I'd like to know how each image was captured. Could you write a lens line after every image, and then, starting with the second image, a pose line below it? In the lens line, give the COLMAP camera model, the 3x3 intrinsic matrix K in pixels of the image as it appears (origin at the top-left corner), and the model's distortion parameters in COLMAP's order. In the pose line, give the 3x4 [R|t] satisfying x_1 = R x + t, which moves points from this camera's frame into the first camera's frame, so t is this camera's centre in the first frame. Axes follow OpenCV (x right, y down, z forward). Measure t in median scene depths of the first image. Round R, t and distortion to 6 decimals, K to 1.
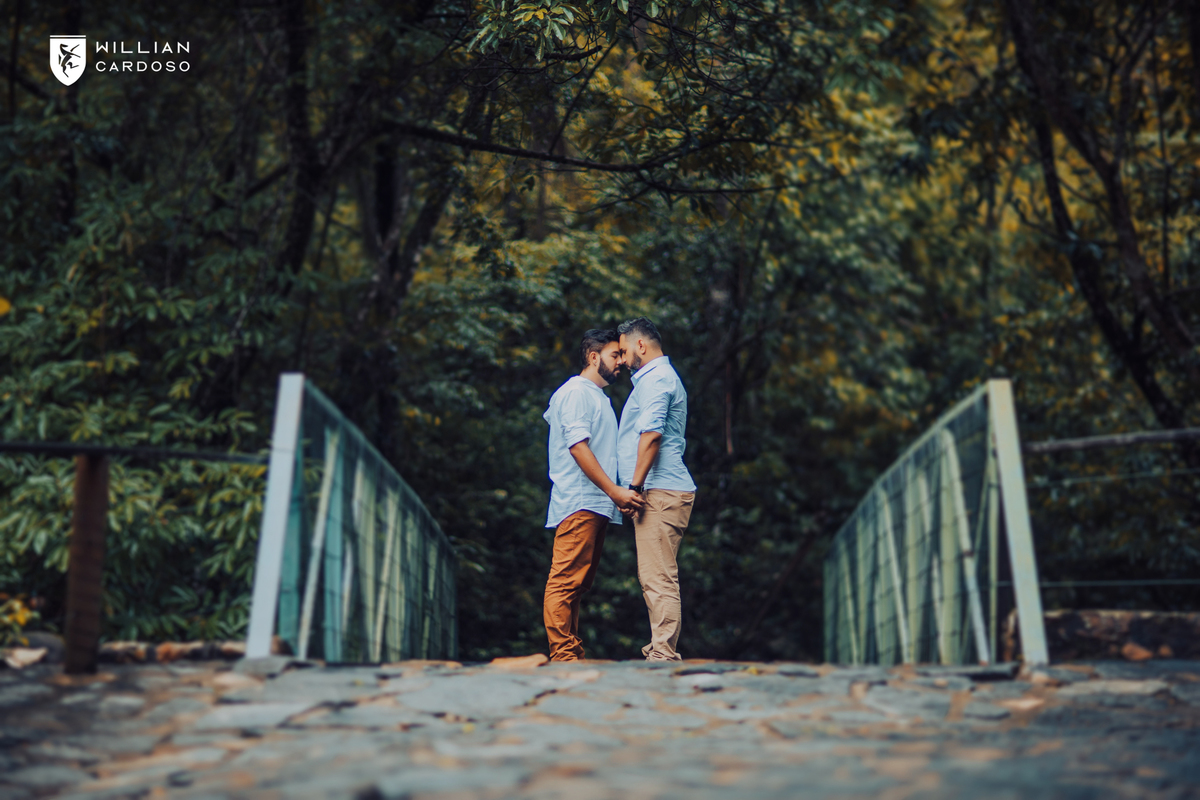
lens RADIAL K [[2913.7, 0, 597.6], [0, 2913.7, 397.3], [0, 0, 1]] dist [-0.106657, -0.091531]
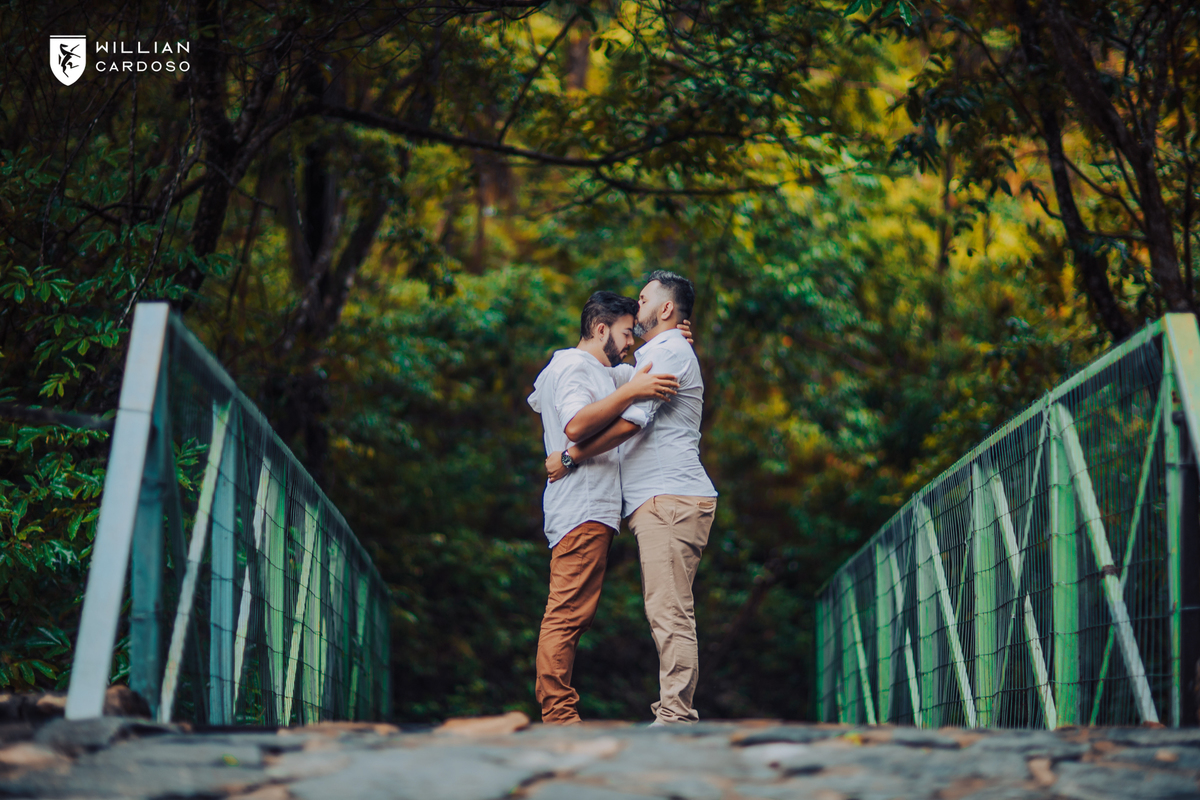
lens RADIAL K [[2913.7, 0, 597.6], [0, 2913.7, 397.3], [0, 0, 1]] dist [-0.106657, -0.091531]
pose [[0.999749, 0.001512, 0.022347, -0.008532], [-0.001090, 0.999821, -0.018869, 0.015152], [-0.022372, 0.018840, 0.999572, 0.176388]]
